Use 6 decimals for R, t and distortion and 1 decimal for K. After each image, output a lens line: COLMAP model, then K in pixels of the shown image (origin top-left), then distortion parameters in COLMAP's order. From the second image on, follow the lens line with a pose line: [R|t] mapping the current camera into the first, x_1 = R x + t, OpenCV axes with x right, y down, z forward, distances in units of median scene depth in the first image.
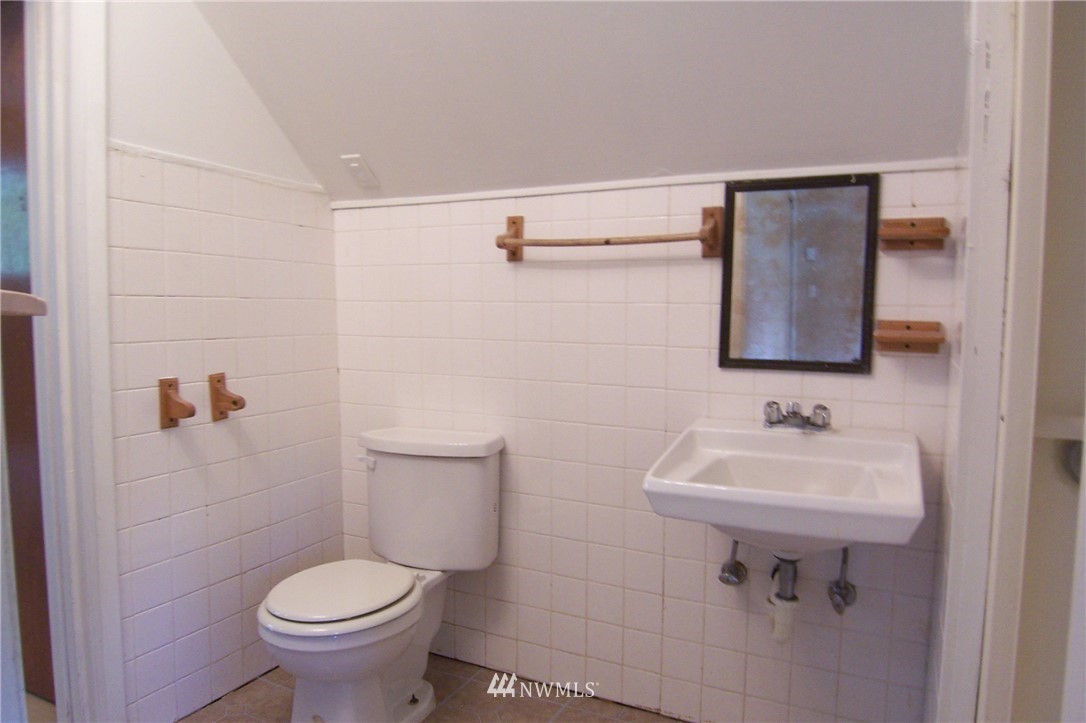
lens RADIAL K [[718.7, 0, 543.0], [0, 718.7, 361.5], [0, 0, 1]] dist [0.008685, -0.075991]
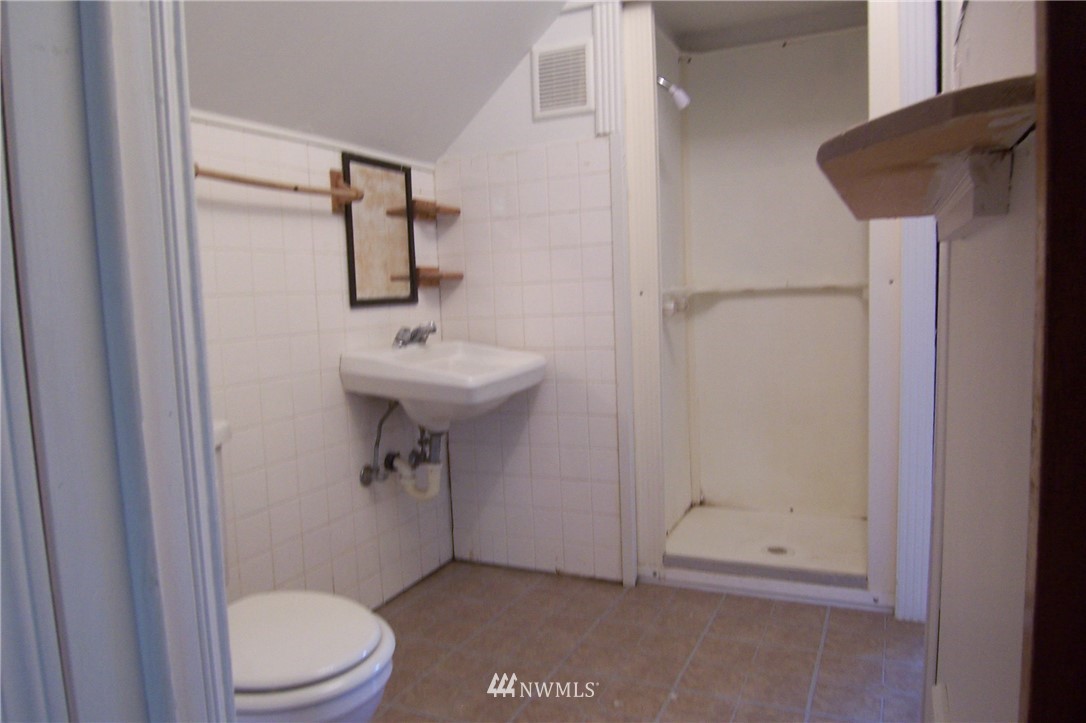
lens RADIAL K [[718.7, 0, 543.0], [0, 718.7, 361.5], [0, 0, 1]] dist [0.008685, -0.075991]
pose [[-0.088239, -0.116208, 0.989297, -0.980950], [0.102663, 0.986822, 0.125074, -0.021022], [-0.990795, 0.112600, -0.075146, 0.793848]]
